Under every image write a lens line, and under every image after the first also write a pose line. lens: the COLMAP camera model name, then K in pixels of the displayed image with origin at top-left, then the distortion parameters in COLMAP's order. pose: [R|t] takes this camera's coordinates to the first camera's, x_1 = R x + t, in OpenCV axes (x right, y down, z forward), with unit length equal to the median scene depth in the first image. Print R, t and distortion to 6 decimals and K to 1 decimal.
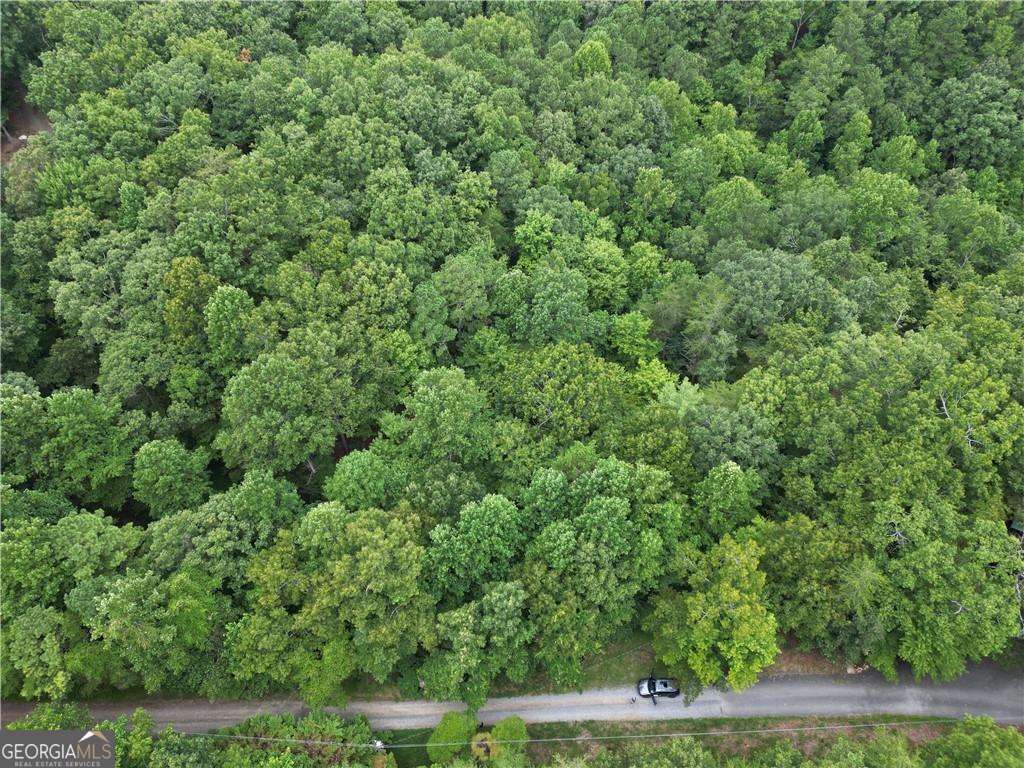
lens RADIAL K [[712.2, 0, 509.1], [0, 712.2, 384.7], [0, 0, 1]] dist [0.066970, -0.059565]
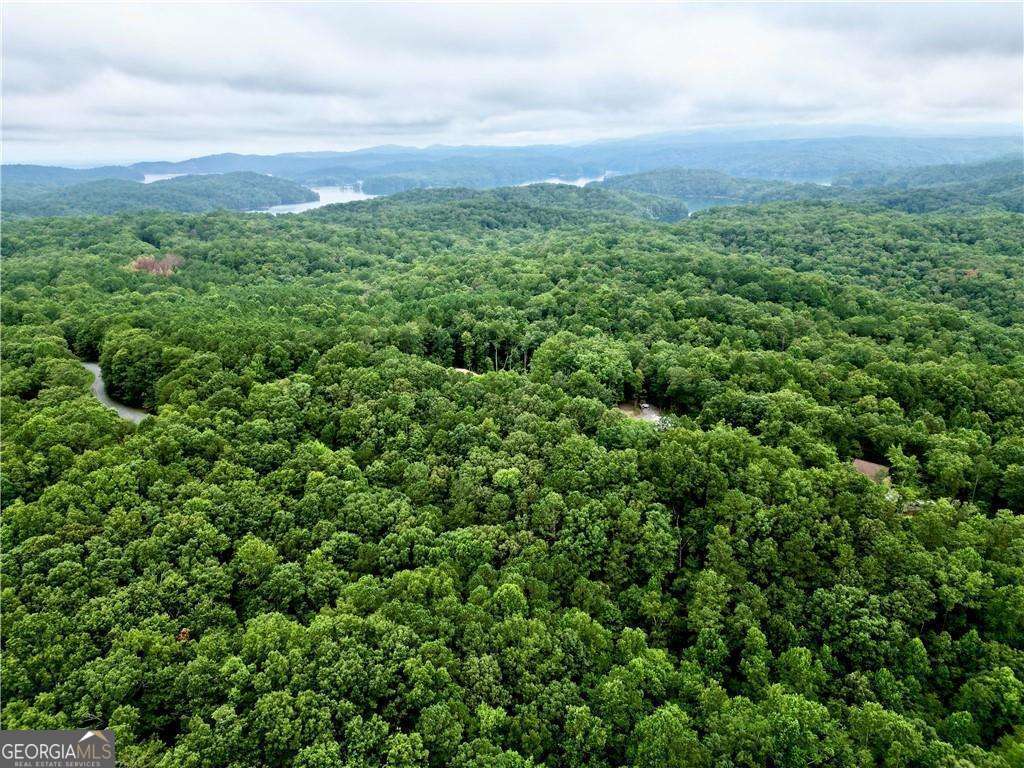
lens RADIAL K [[712.2, 0, 509.1], [0, 712.2, 384.7], [0, 0, 1]] dist [0.066970, -0.059565]
pose [[0.991795, -0.050733, 0.117339, 0.001663], [0.110784, 0.799115, -0.590882, -0.066225], [-0.063790, 0.599034, 0.798179, -0.092468]]
